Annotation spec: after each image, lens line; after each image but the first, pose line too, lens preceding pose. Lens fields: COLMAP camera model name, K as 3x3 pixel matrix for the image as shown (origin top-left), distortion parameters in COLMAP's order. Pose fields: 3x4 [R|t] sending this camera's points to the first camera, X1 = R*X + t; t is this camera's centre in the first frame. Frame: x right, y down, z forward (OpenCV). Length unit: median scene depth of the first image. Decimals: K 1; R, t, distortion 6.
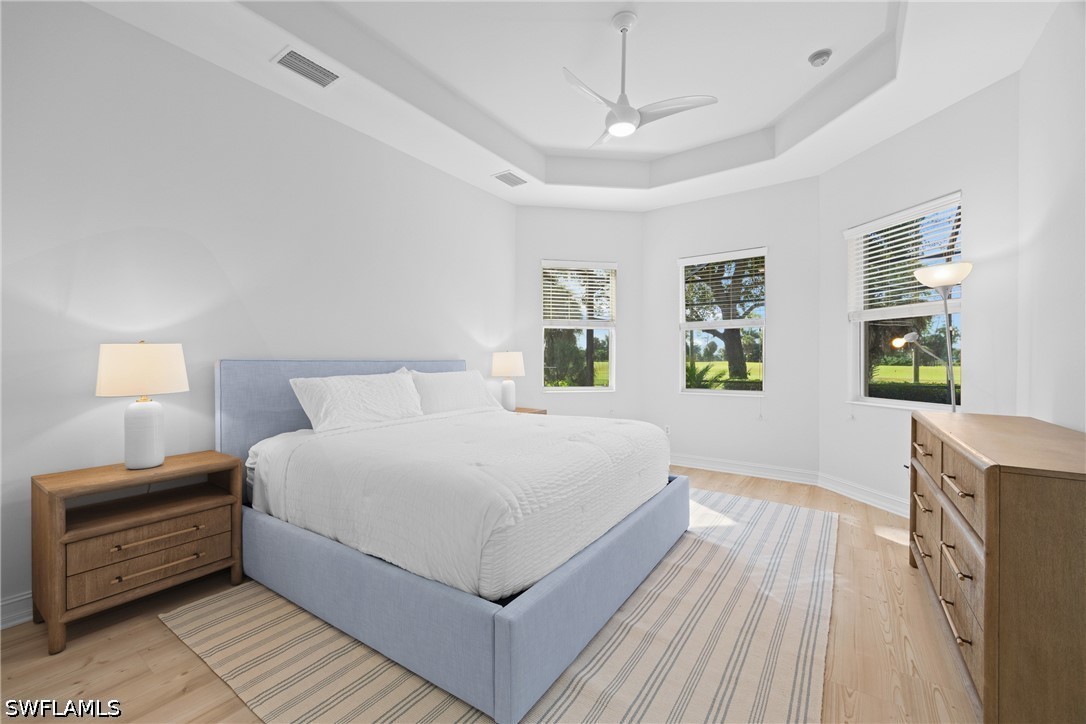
lens RADIAL K [[434.9, 0, 537.5], [0, 434.9, 360.5], [0, 0, 1]] dist [0.000186, 0.000129]
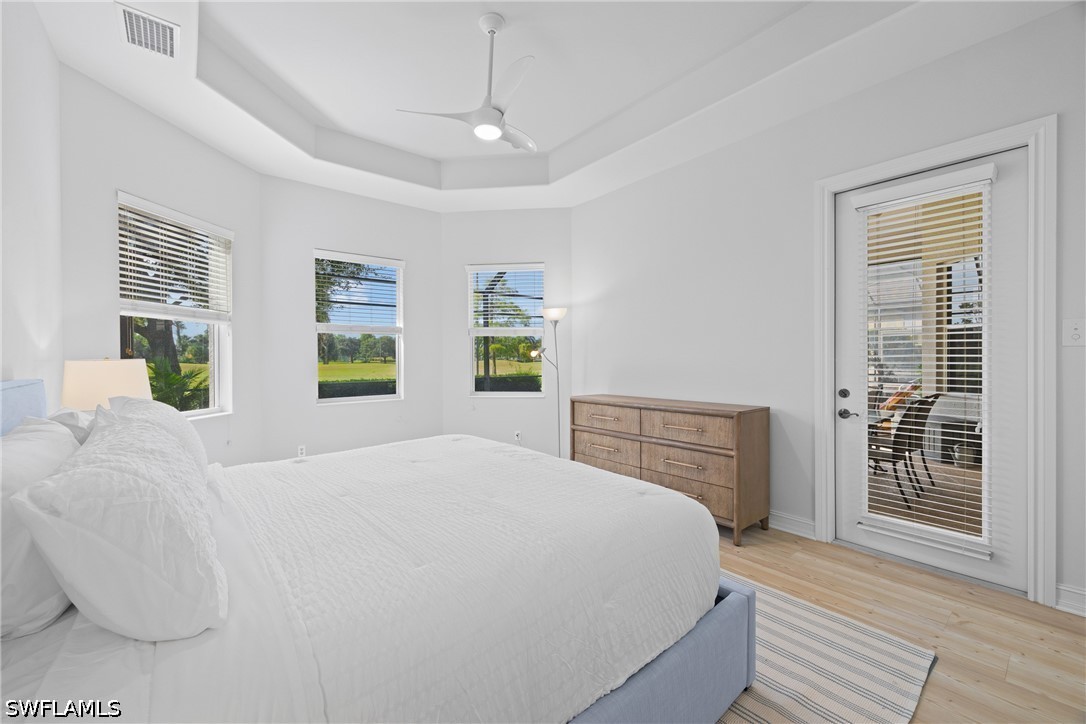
lens RADIAL K [[434.9, 0, 537.5], [0, 434.9, 360.5], [0, 0, 1]] dist [0.000186, 0.000129]
pose [[0.269122, -0.009866, 0.963056, -0.493924], [0.004376, 0.999950, 0.009021, -0.023692], [-0.963096, 0.001787, 0.269151, 0.443038]]
